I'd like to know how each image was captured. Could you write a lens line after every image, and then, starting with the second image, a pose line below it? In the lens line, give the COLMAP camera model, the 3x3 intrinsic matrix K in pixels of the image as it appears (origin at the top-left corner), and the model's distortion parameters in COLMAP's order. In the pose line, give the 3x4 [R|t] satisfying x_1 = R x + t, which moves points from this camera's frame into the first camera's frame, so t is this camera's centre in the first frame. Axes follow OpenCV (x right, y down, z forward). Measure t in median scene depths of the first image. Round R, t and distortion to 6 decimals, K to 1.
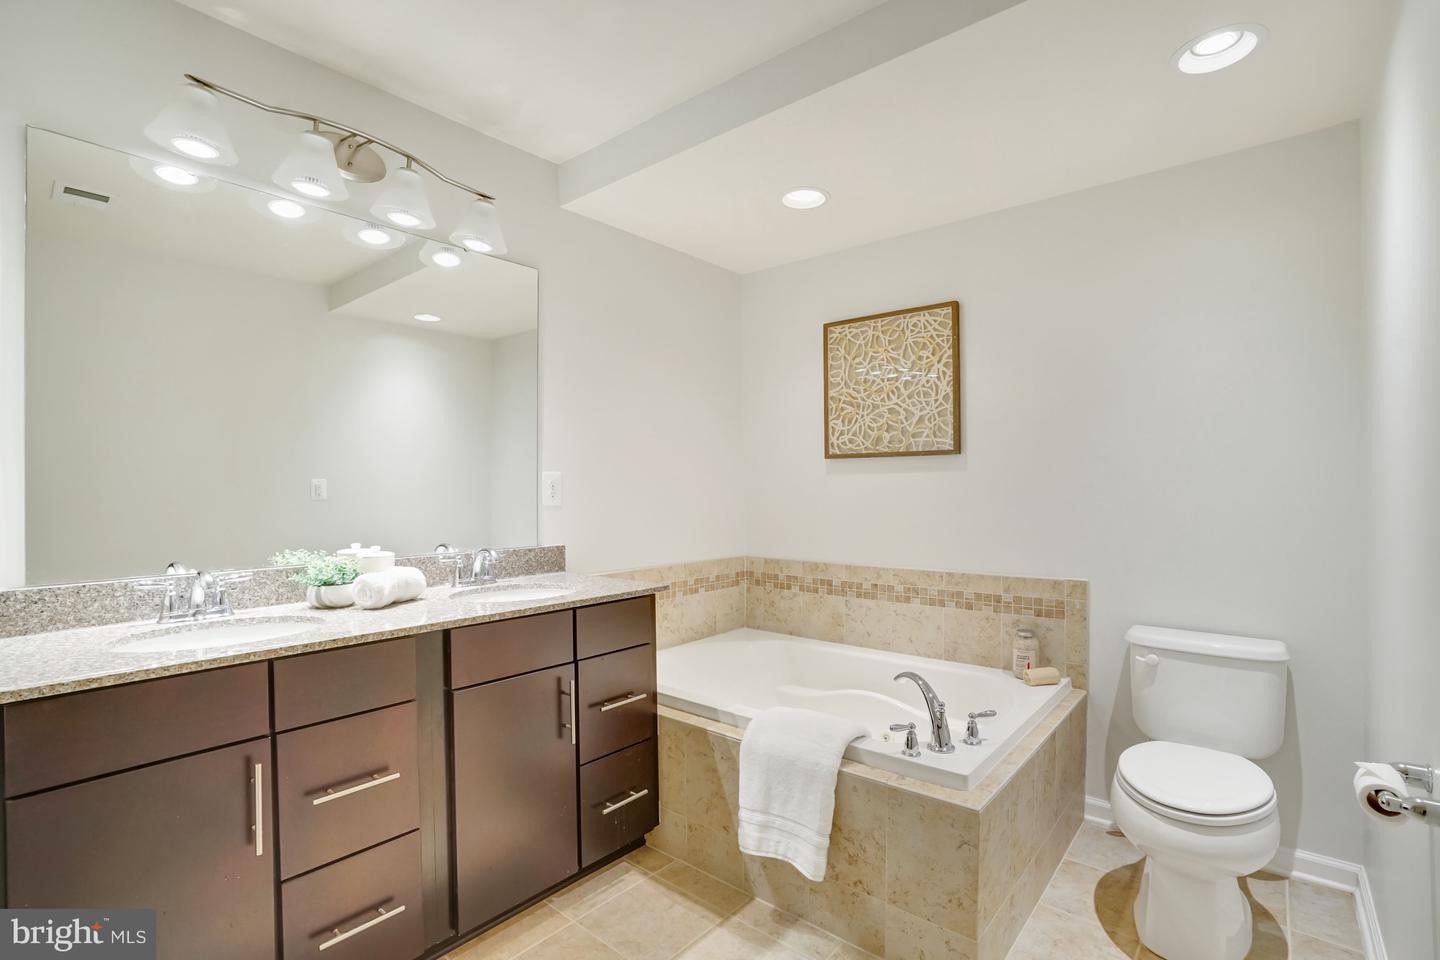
lens RADIAL K [[667.6, 0, 690.7], [0, 667.6, 485.0], [0, 0, 1]] dist [-0.055224, 0.016986]
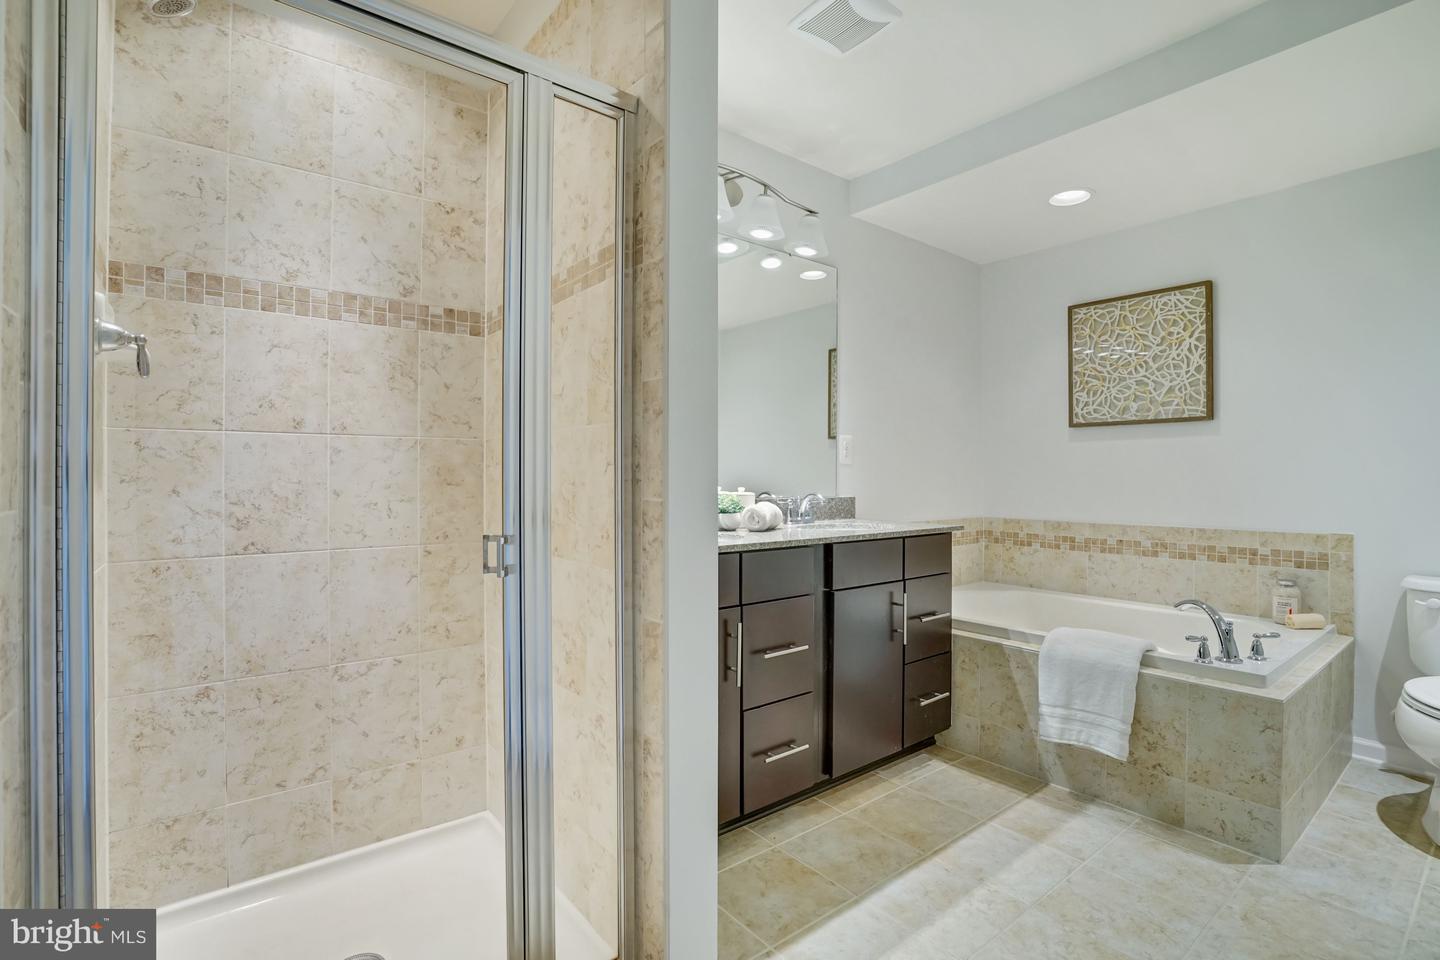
lens RADIAL K [[667.6, 0, 684.2], [0, 667.6, 476.6], [0, 0, 1]] dist [-0.055224, 0.016986]
pose [[0.980811, 0.006947, -0.194837, -0.295965], [-0.006833, 0.999976, 0.001259, 0.062579], [0.194841, 0.000097, 0.980835, -0.272218]]
